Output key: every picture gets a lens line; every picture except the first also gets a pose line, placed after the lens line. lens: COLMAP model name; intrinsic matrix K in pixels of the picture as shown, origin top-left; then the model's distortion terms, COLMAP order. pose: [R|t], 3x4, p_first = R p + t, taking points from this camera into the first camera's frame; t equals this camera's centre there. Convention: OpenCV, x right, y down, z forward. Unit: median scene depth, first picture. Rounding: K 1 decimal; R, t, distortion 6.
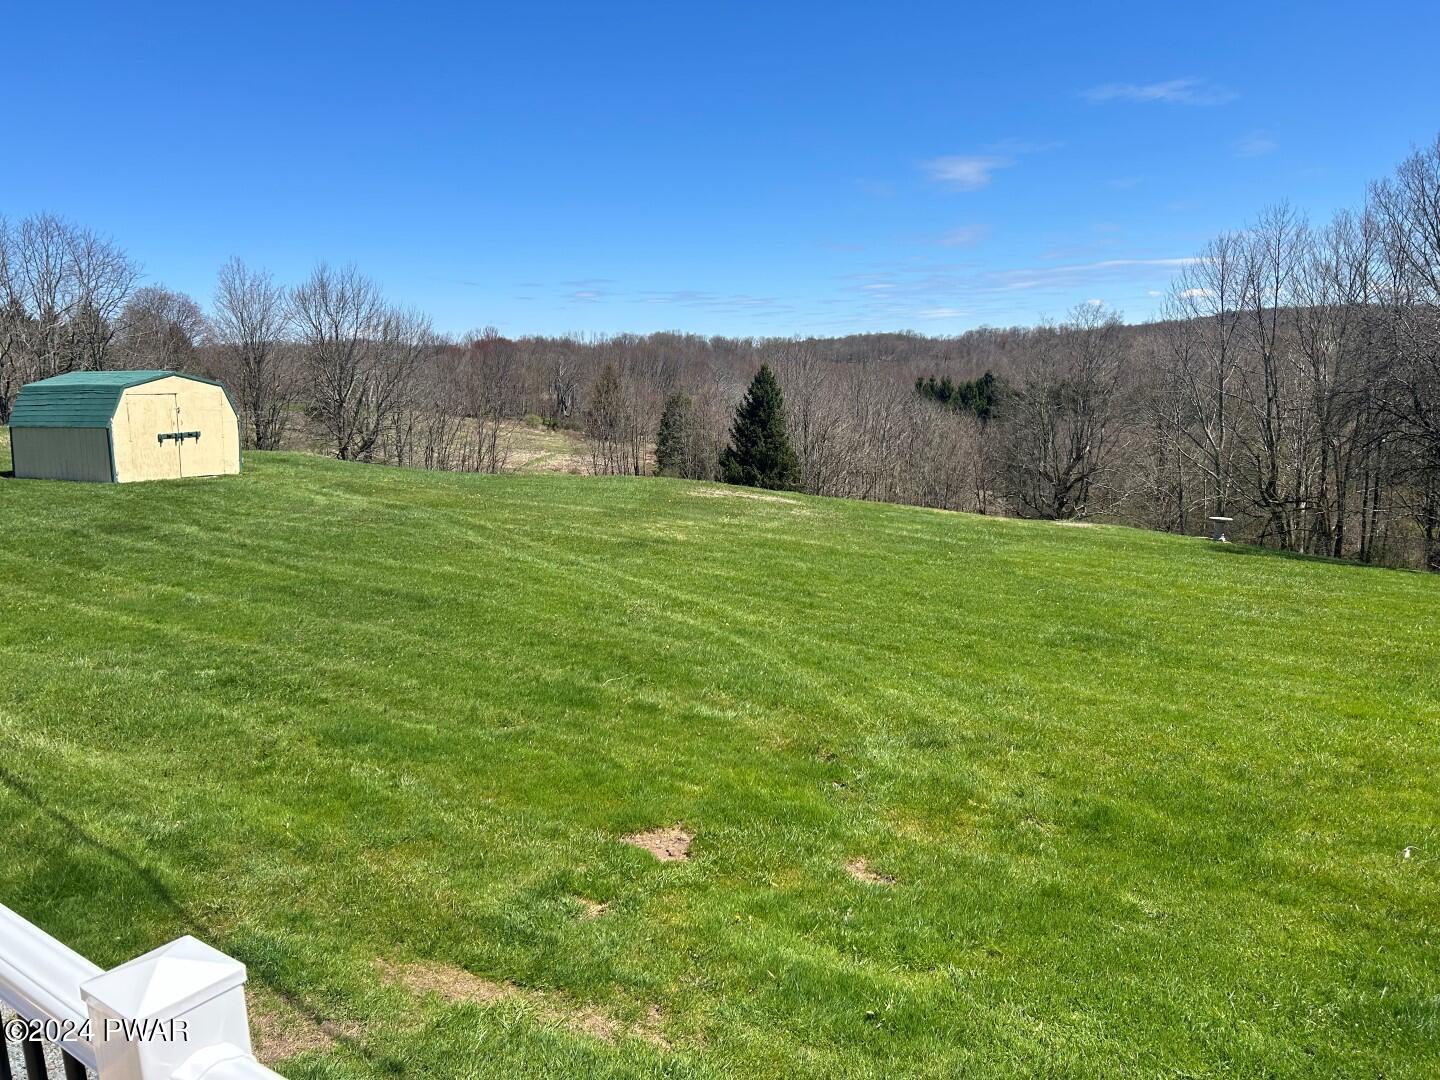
lens RADIAL K [[1078.5, 0, 719.0], [0, 1078.5, 541.6], [0, 0, 1]] dist [-0.005967, -0.000316]
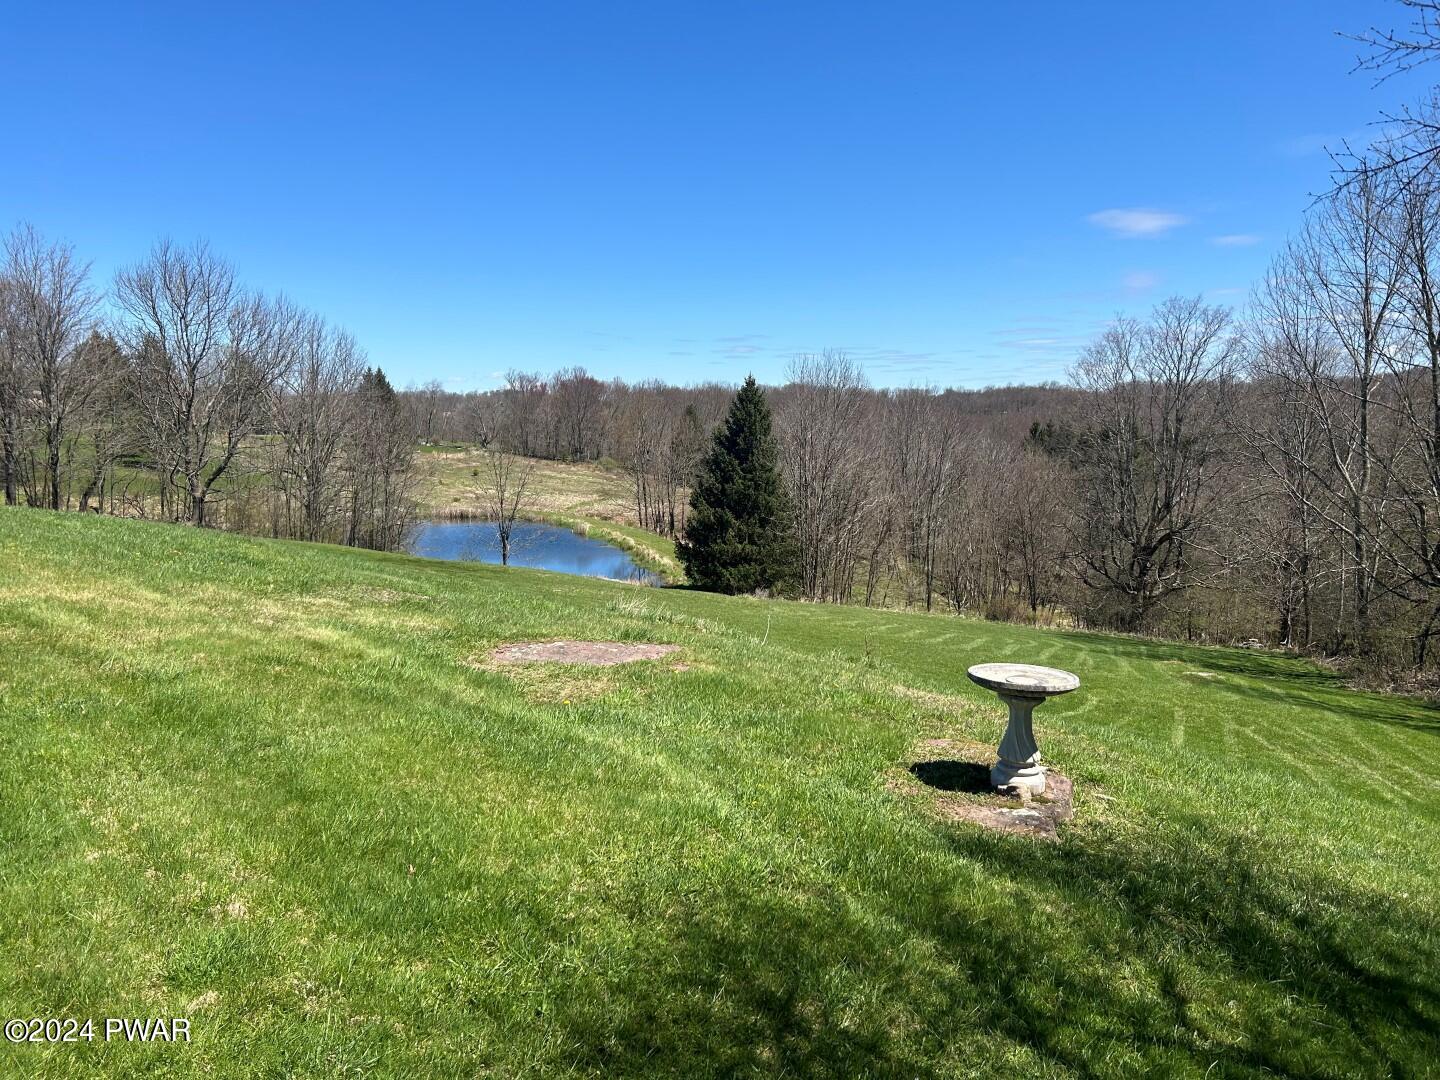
lens RADIAL K [[1078.5, 0, 720.7], [0, 1078.5, 537.8], [0, 0, 1]] dist [-0.005967, -0.000316]
pose [[0.987652, 0.030527, -0.153663, 0.095719], [-0.039428, 0.997696, -0.055213, -0.003584], [0.151624, 0.060590, 0.986579, 0.151213]]
